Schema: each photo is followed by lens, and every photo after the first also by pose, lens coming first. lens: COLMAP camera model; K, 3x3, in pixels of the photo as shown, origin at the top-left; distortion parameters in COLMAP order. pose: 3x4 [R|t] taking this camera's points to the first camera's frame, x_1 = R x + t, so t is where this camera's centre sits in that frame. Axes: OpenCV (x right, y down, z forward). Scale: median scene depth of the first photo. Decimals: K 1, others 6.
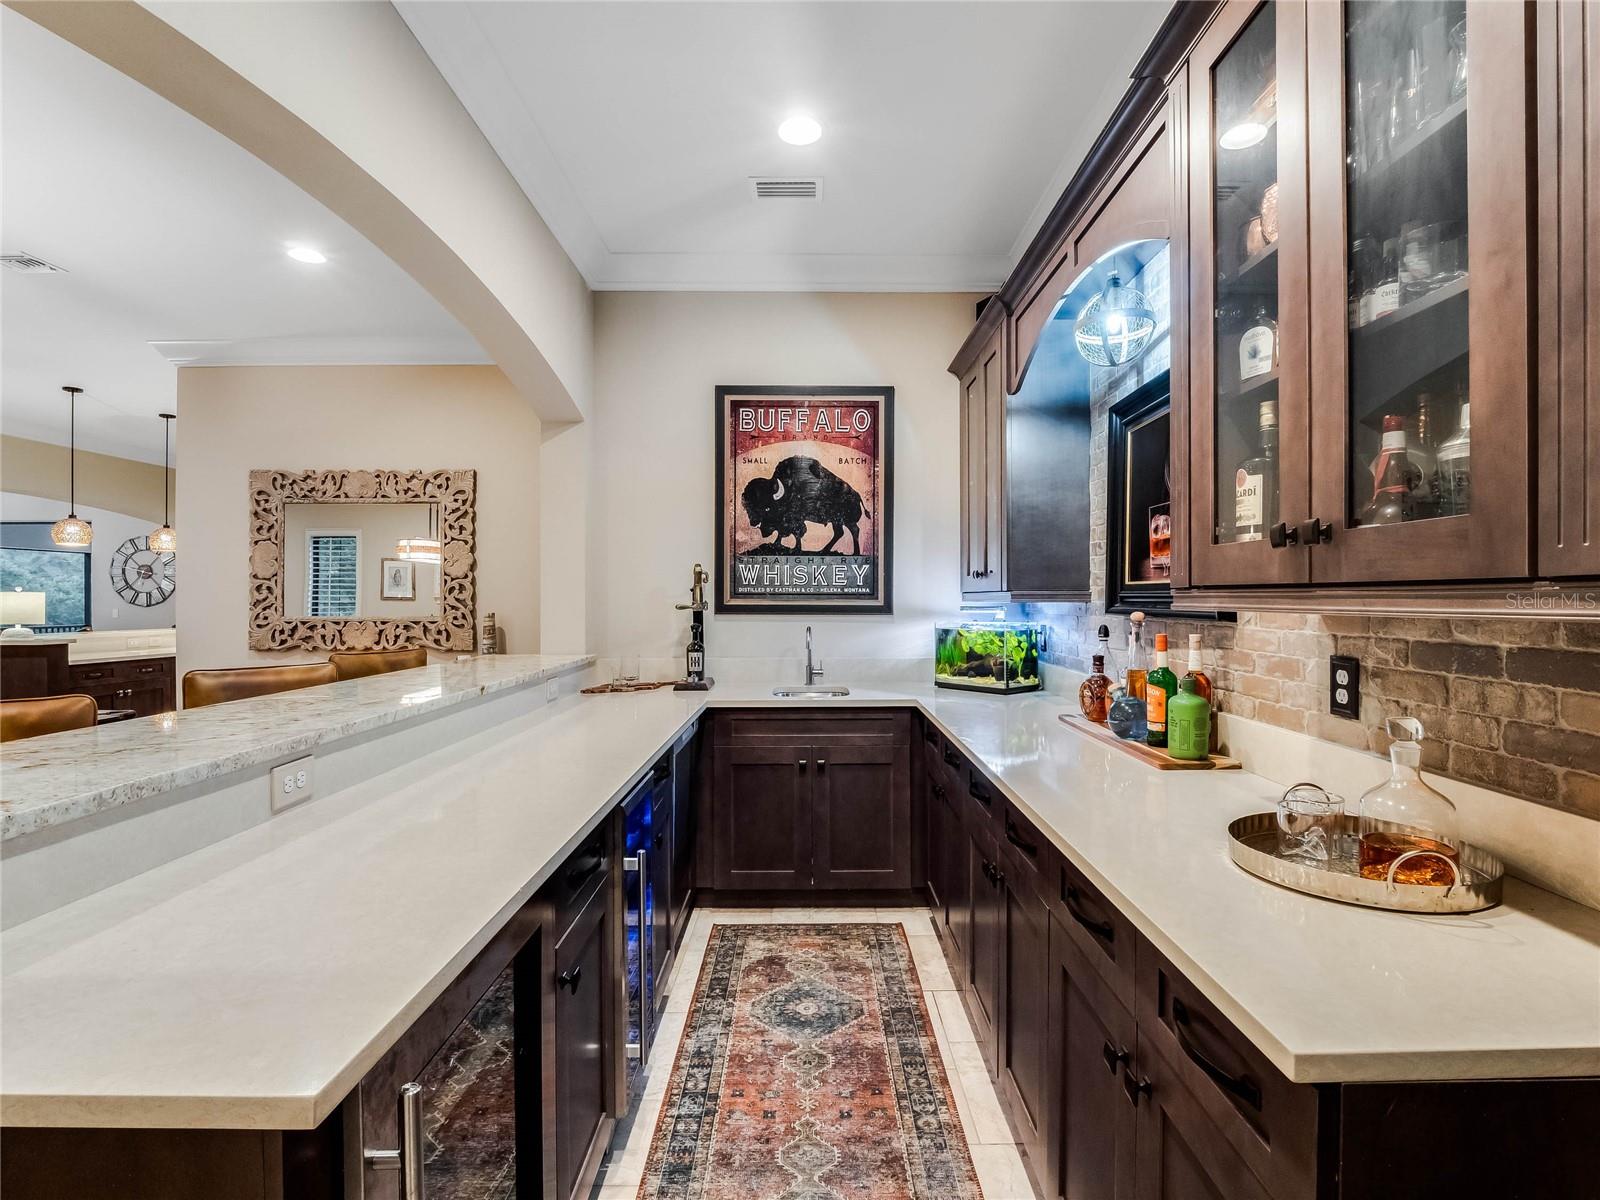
lens RADIAL K [[776.2, 0, 807.8], [0, 776.2, 600.6], [0, 0, 1]] dist [-0.001694, -0.010703]
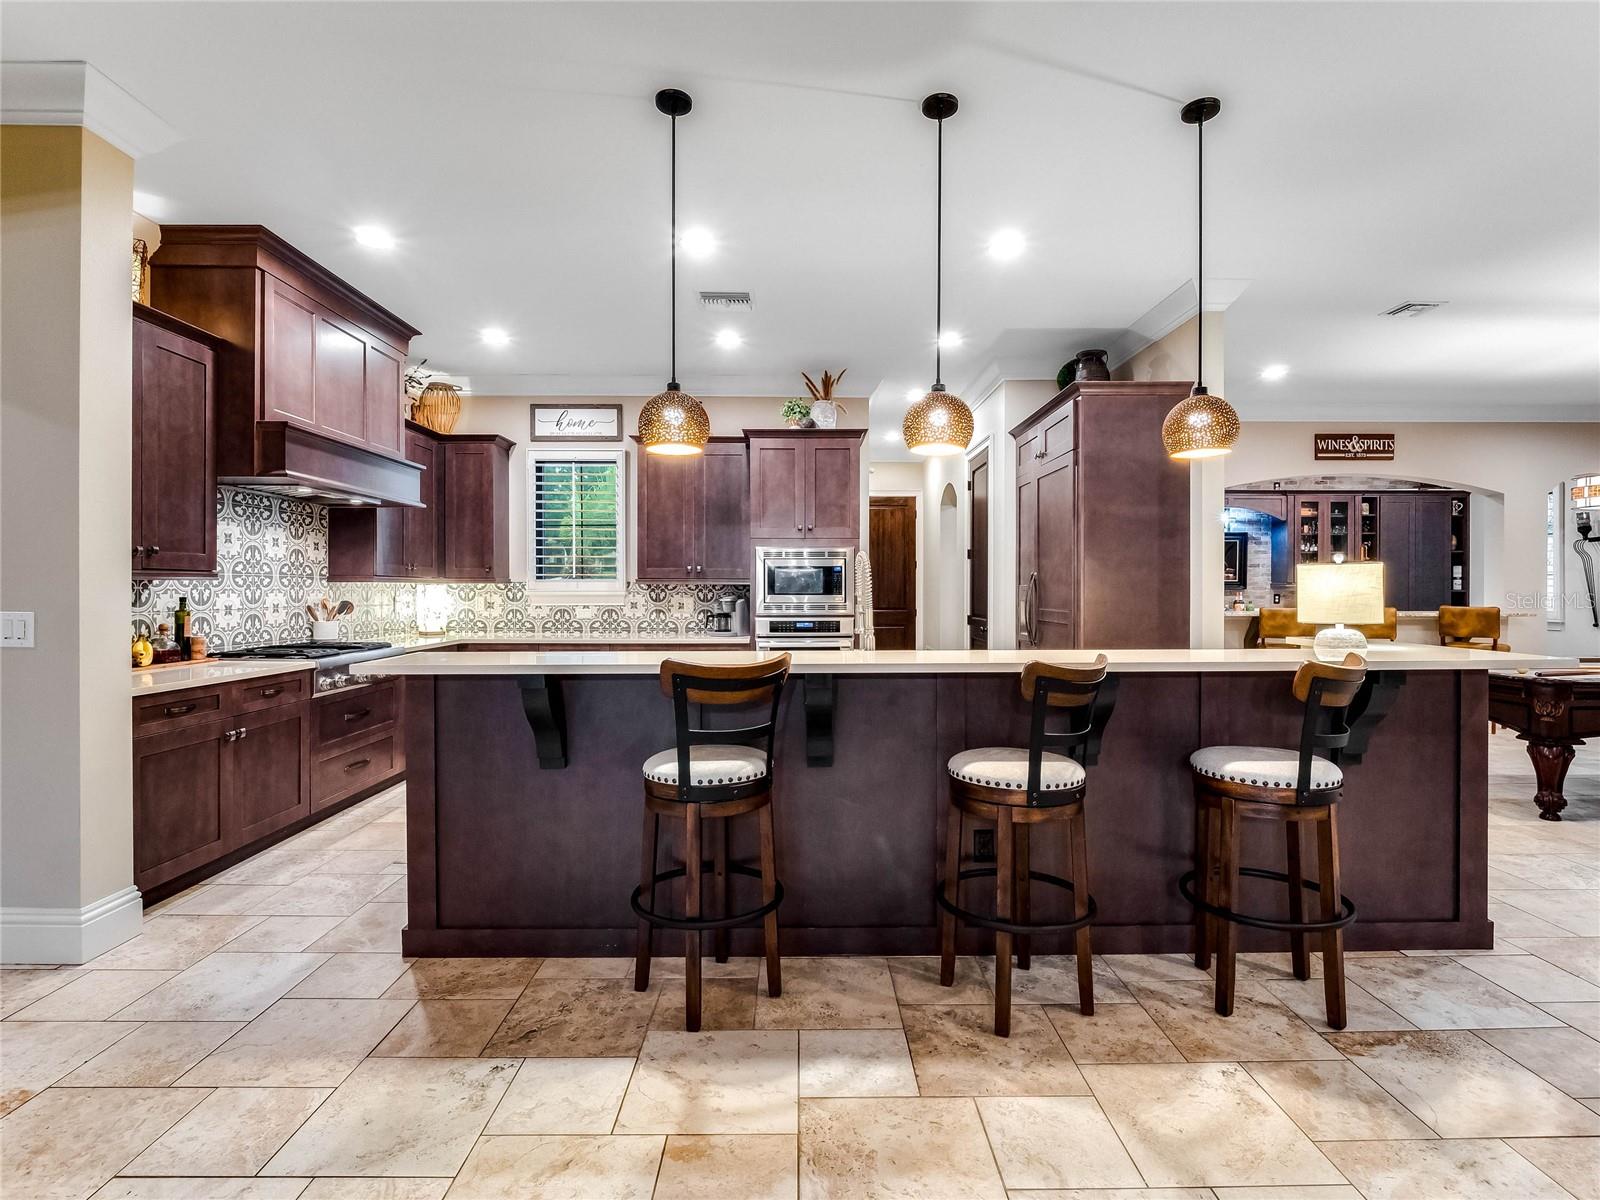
lens RADIAL K [[776.2, 0, 800.5], [0, 776.2, 603.2], [0, 0, 1]] dist [-0.001694, -0.010703]
pose [[0.003815, -0.018623, 0.999819, -1.706699], [0.003437, 0.999821, 0.018610, 0.005994], [-0.999987, 0.003365, 0.003879, 1.478786]]
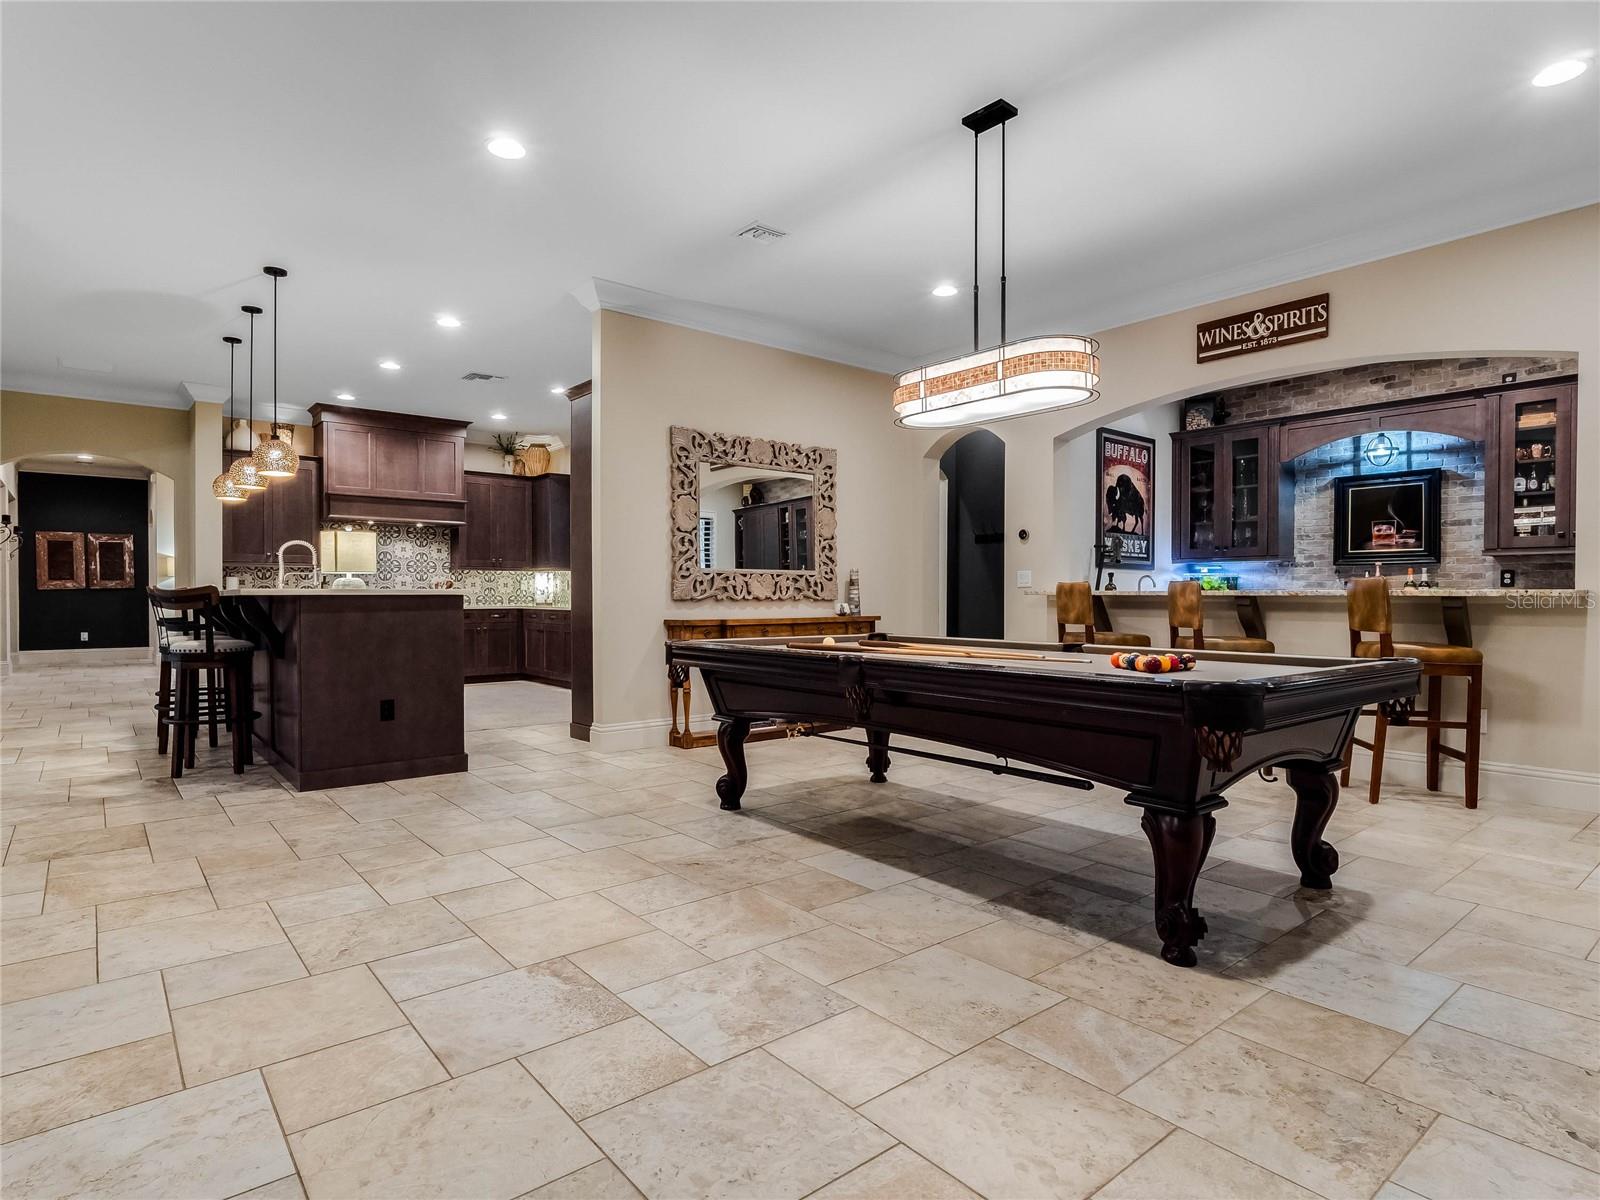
lens RADIAL K [[859.8, 0, 803.5], [0, 859.8, 600.9], [0, 0, 1]] dist [-0.004104, -0.001016]
pose [[0.775156, -0.002492, 0.631765, -1.315724], [0.000847, 0.999995, 0.002906, 0.062006], [-0.631769, -0.001717, 0.775155, -0.000630]]
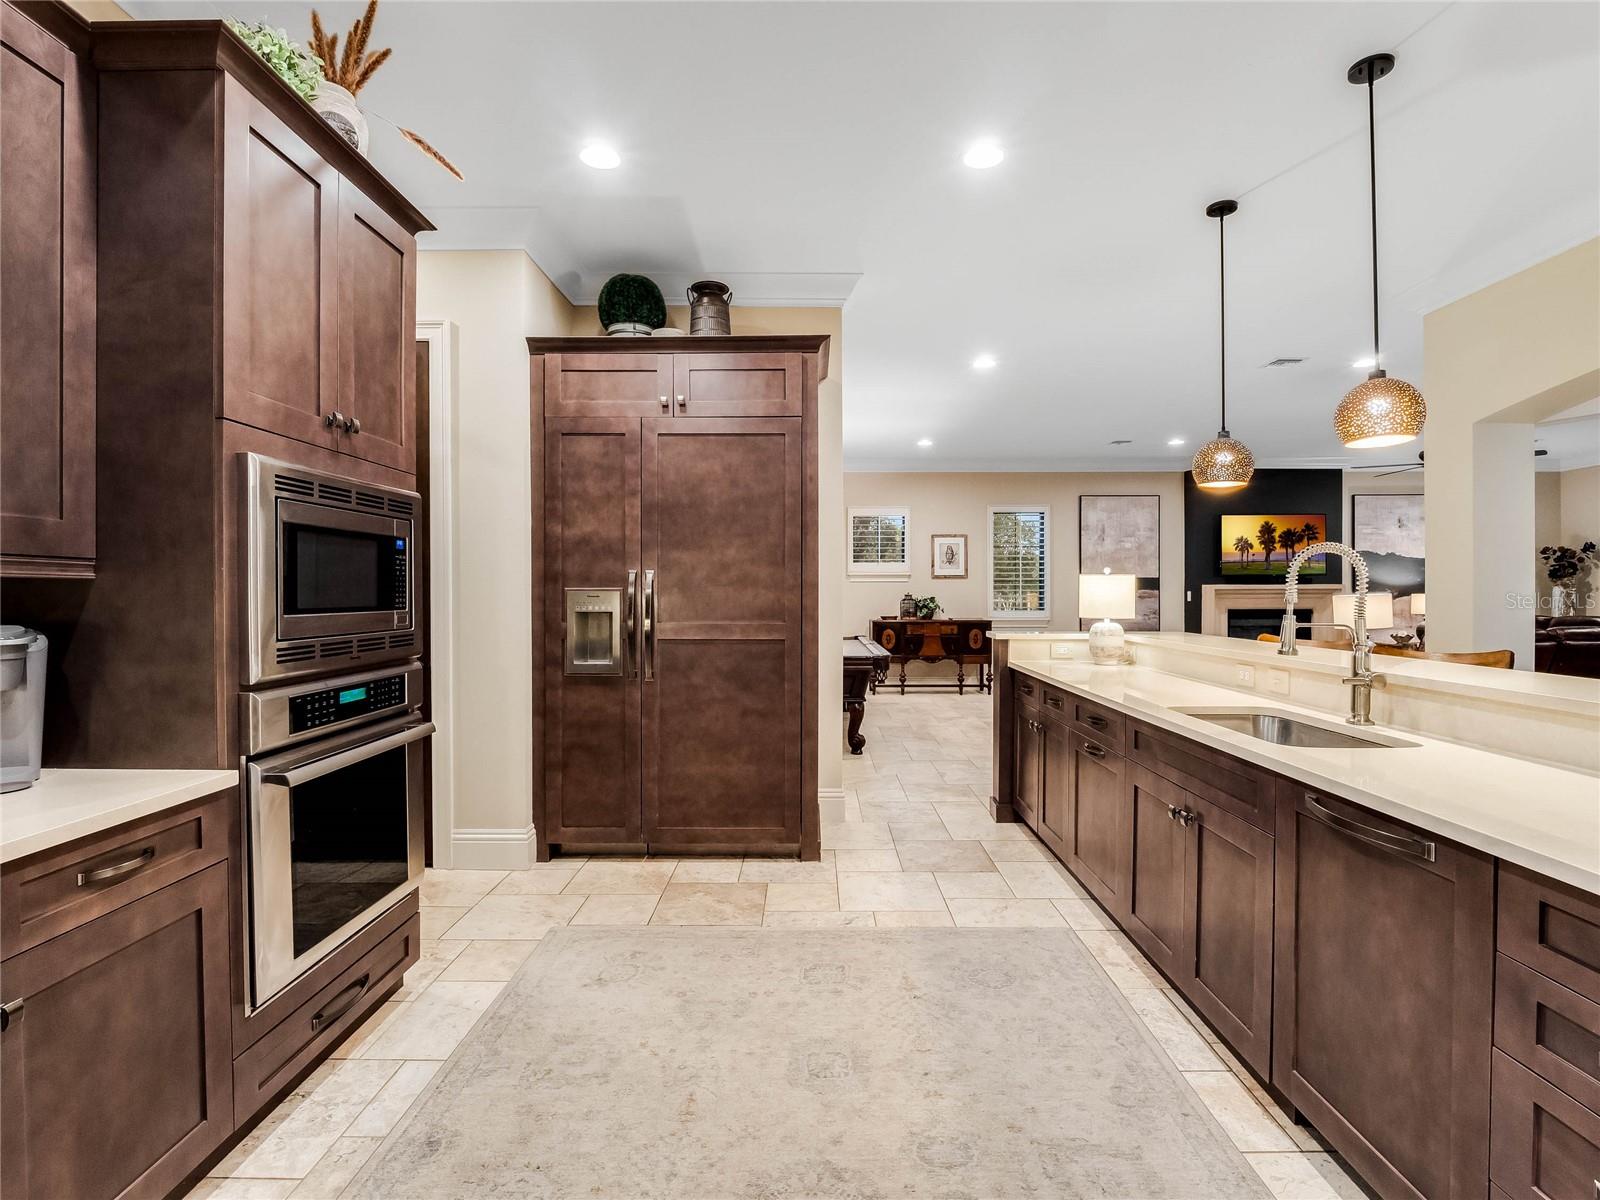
lens RADIAL K [[776.2, 0, 800.4], [0, 776.2, 598.4], [0, 0, 1]] dist [-0.001694, -0.010703]
pose [[-0.999736, 0.001090, 0.022967, -0.797332], [0.001313, 0.999952, 0.009685, 0.004909], [-0.022956, 0.009712, -0.999689, 1.880496]]
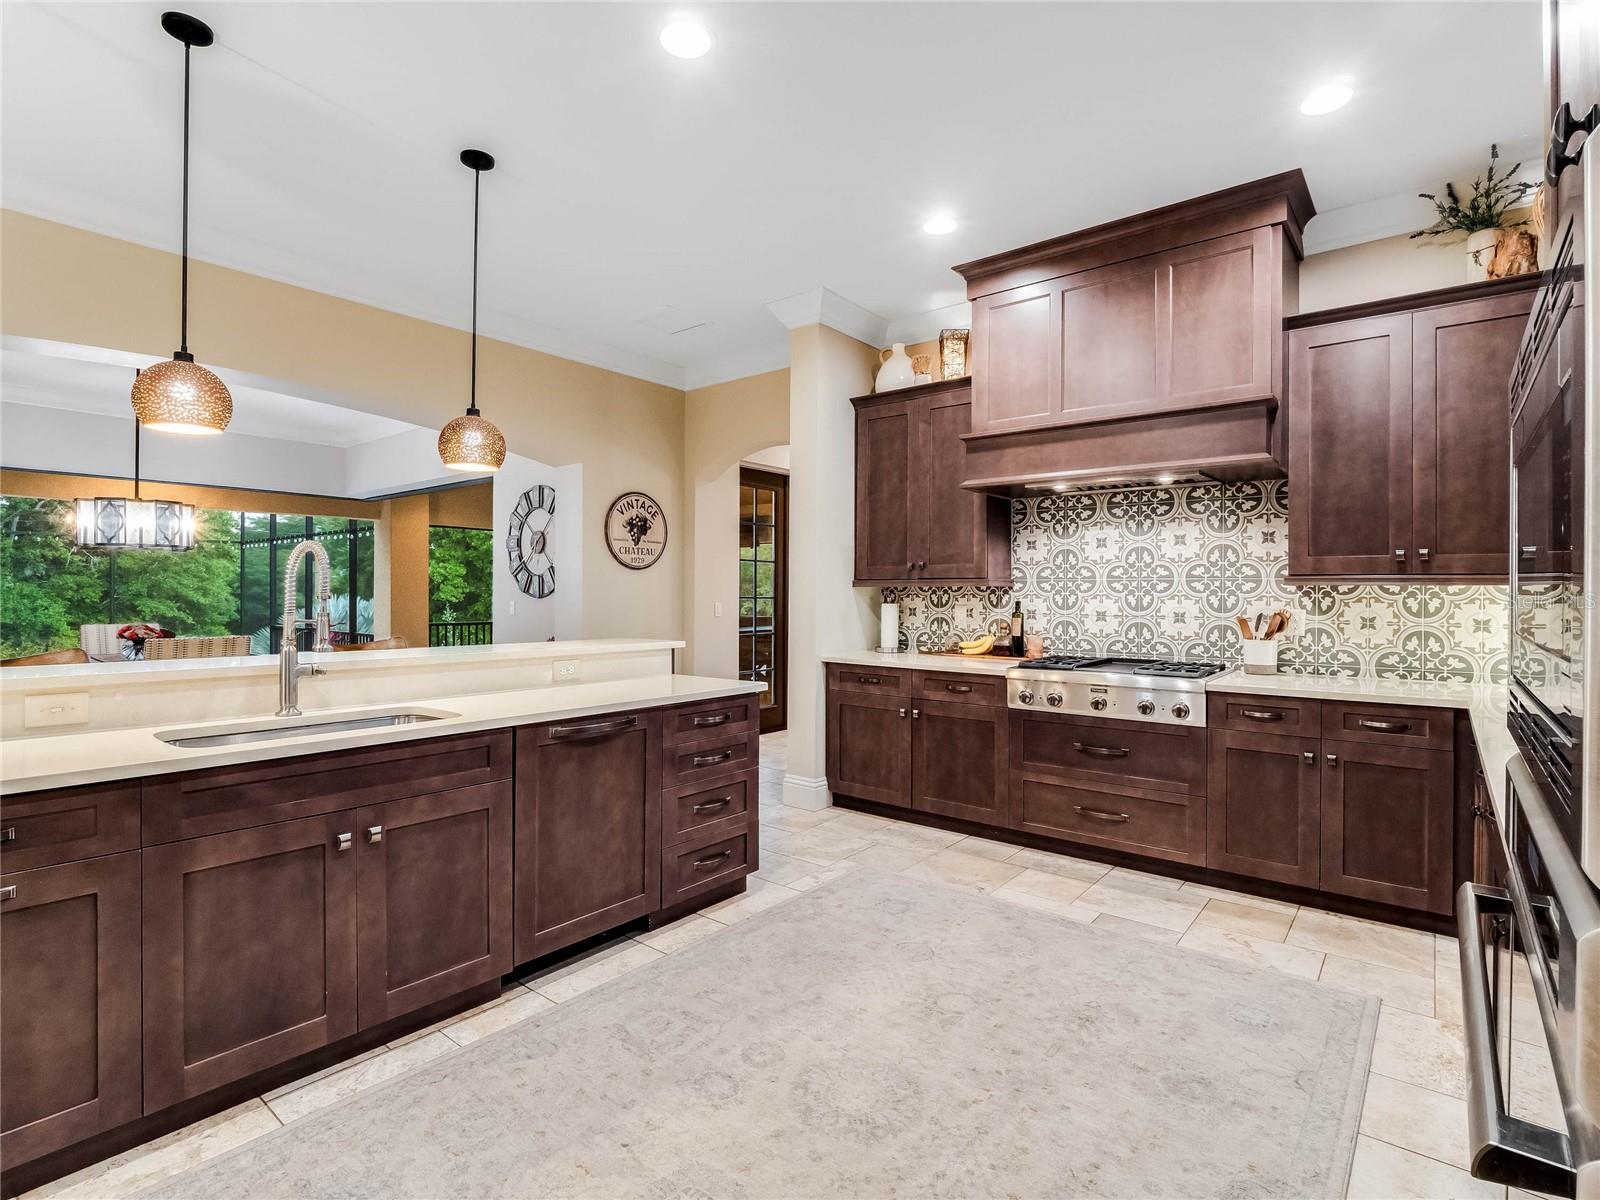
lens RADIAL K [[776.2, 0, 808.1], [0, 776.2, 598.4], [0, 0, 1]] dist [-0.001694, -0.010703]
pose [[0.772676, 0.007571, -0.634756, -0.571760], [-0.006870, 0.999970, 0.003564, 0.007426], [0.634764, 0.001607, 0.772705, 1.264163]]
